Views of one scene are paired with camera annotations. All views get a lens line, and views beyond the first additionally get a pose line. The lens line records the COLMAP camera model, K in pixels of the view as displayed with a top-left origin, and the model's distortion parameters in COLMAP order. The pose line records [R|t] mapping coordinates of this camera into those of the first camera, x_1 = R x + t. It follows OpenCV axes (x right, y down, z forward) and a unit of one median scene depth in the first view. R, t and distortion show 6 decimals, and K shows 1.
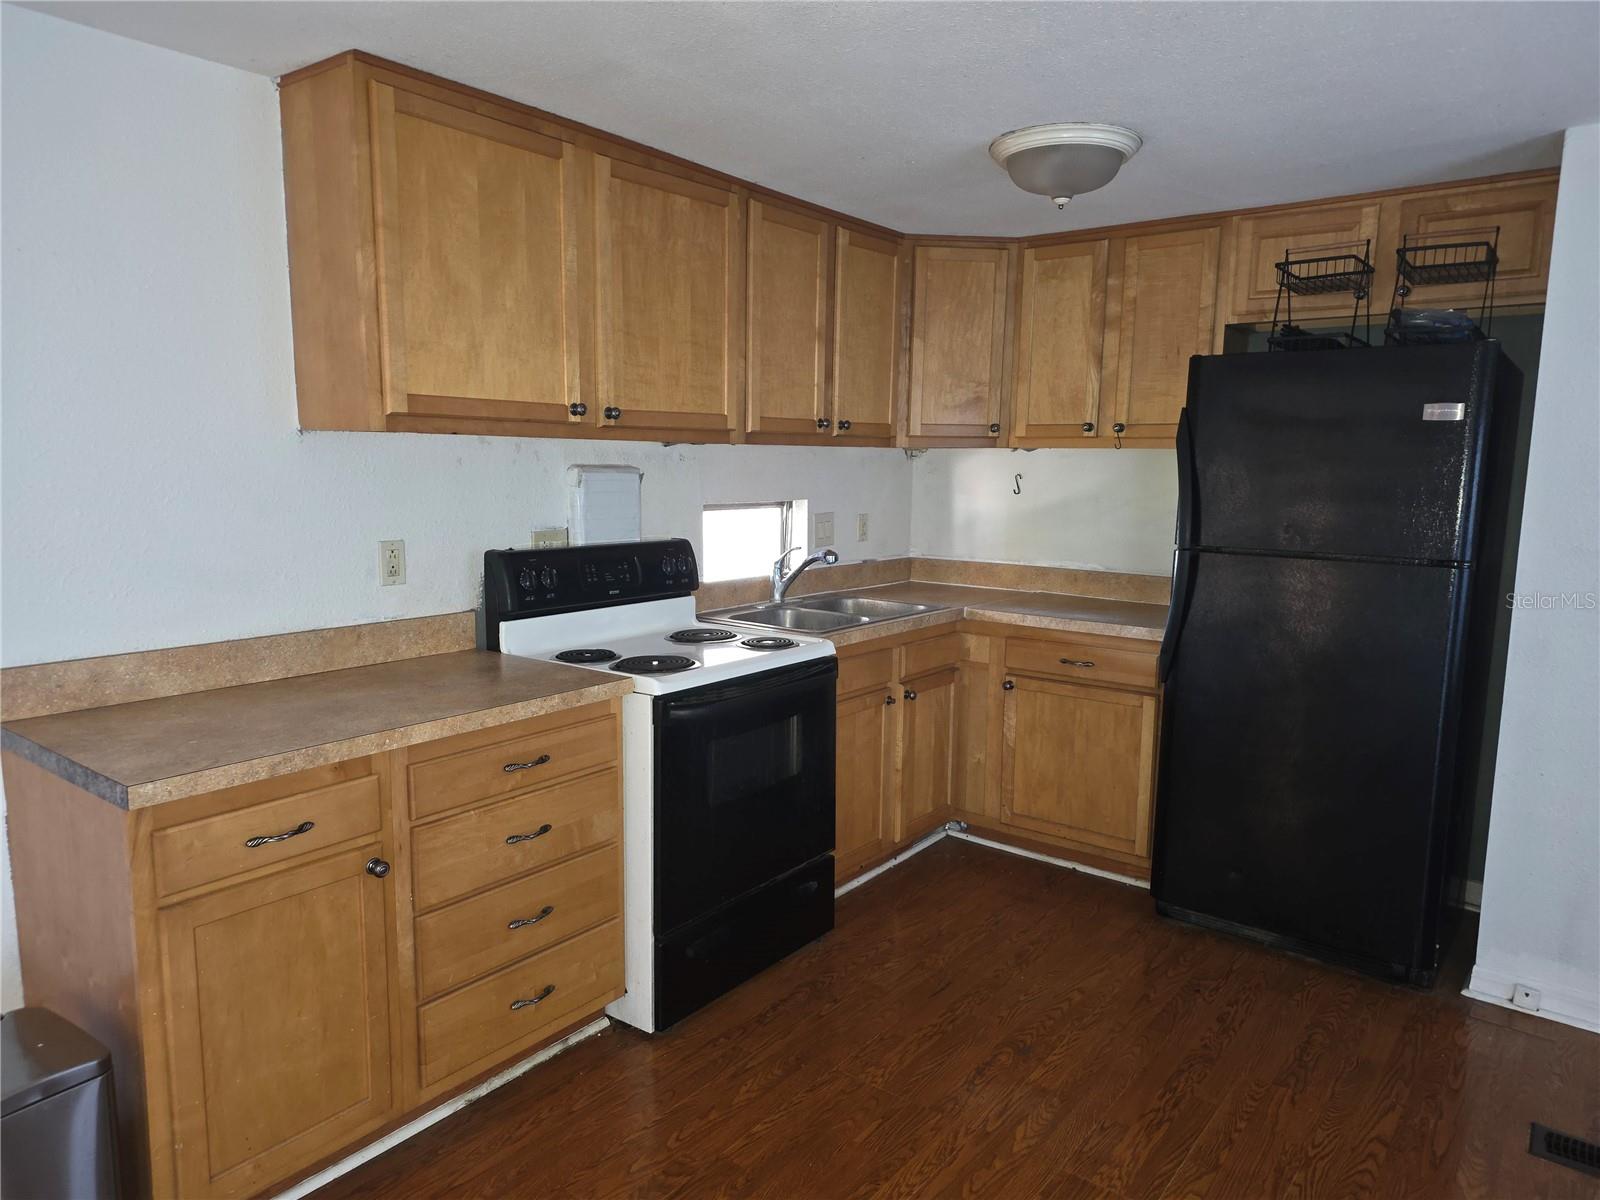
lens RADIAL K [[1074.6, 0, 800.0], [0, 1074.6, 600.0], [0, 0, 1]] dist [0.080938, -0.000912]
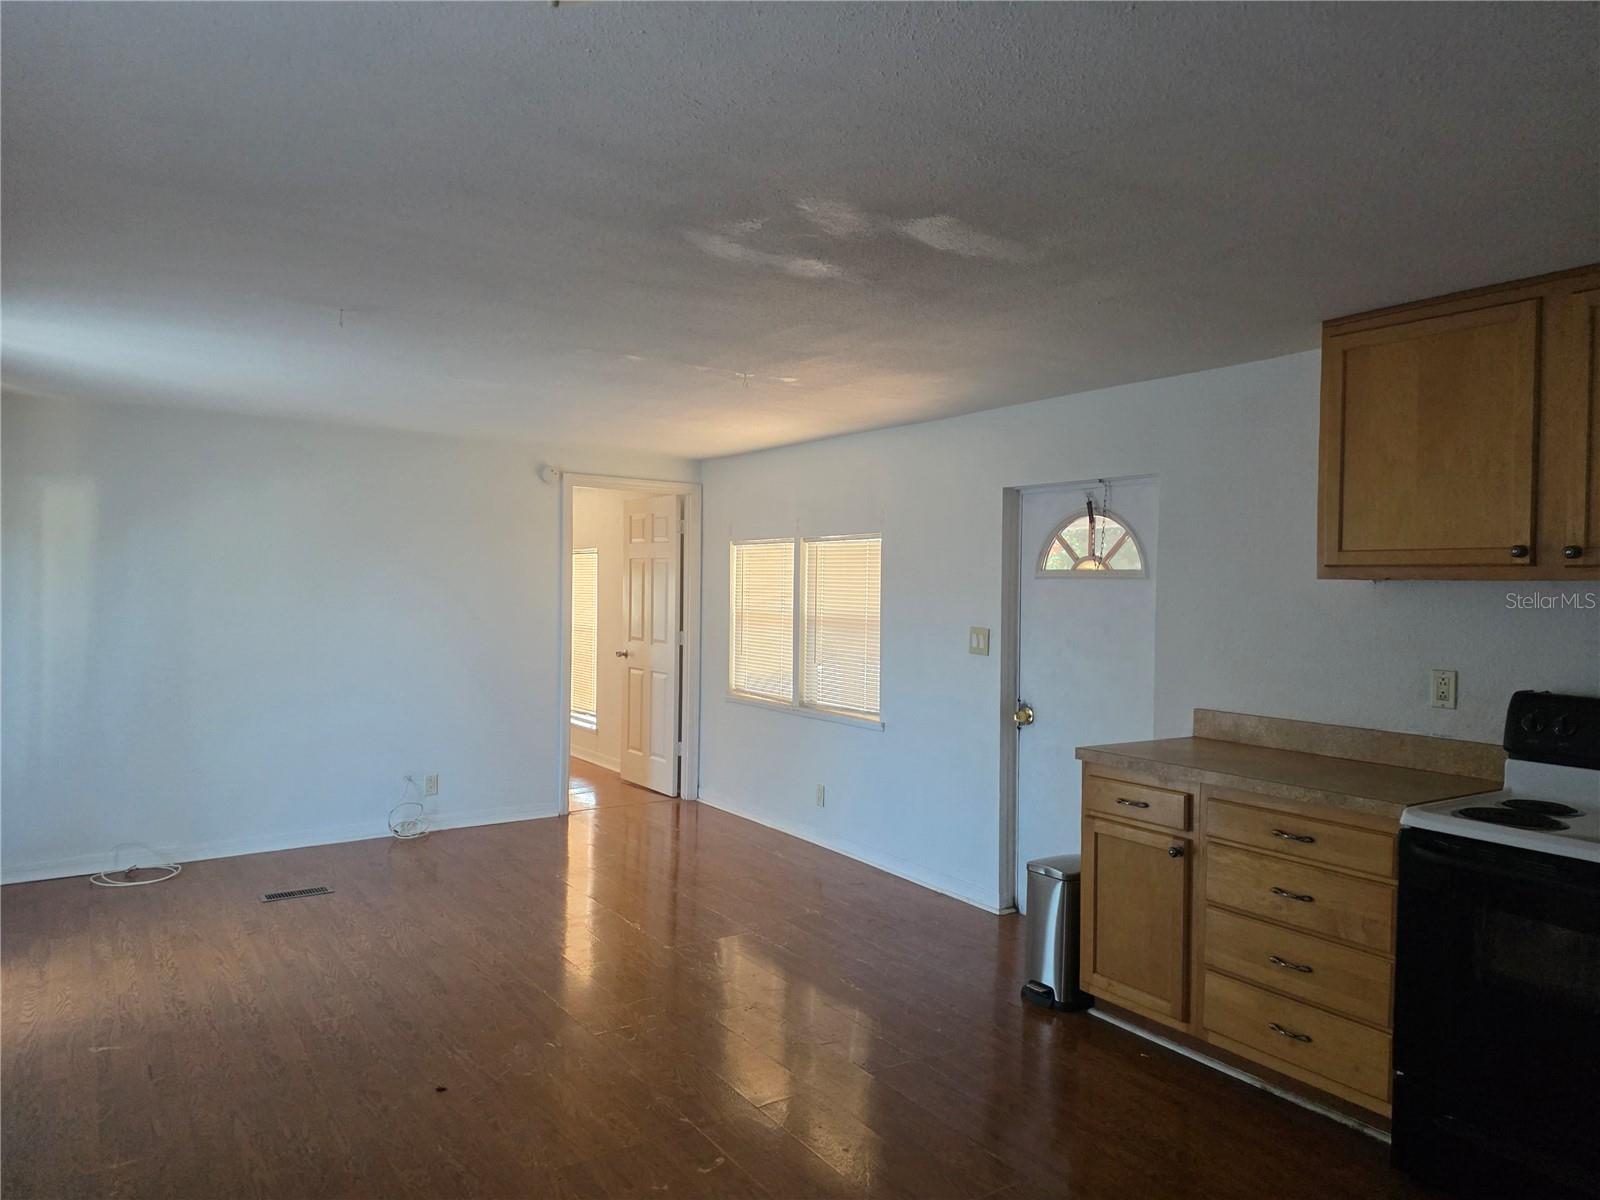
lens RADIAL K [[1074.6, 0, 800.0], [0, 1074.6, 600.0], [0, 0, 1]] dist [0.080938, -0.000912]
pose [[-0.271665, 0.000588, -0.962392, 1.088516], [-0.154318, 0.987034, 0.044165, -0.083819], [0.949939, 0.160512, -0.268052, 0.729462]]
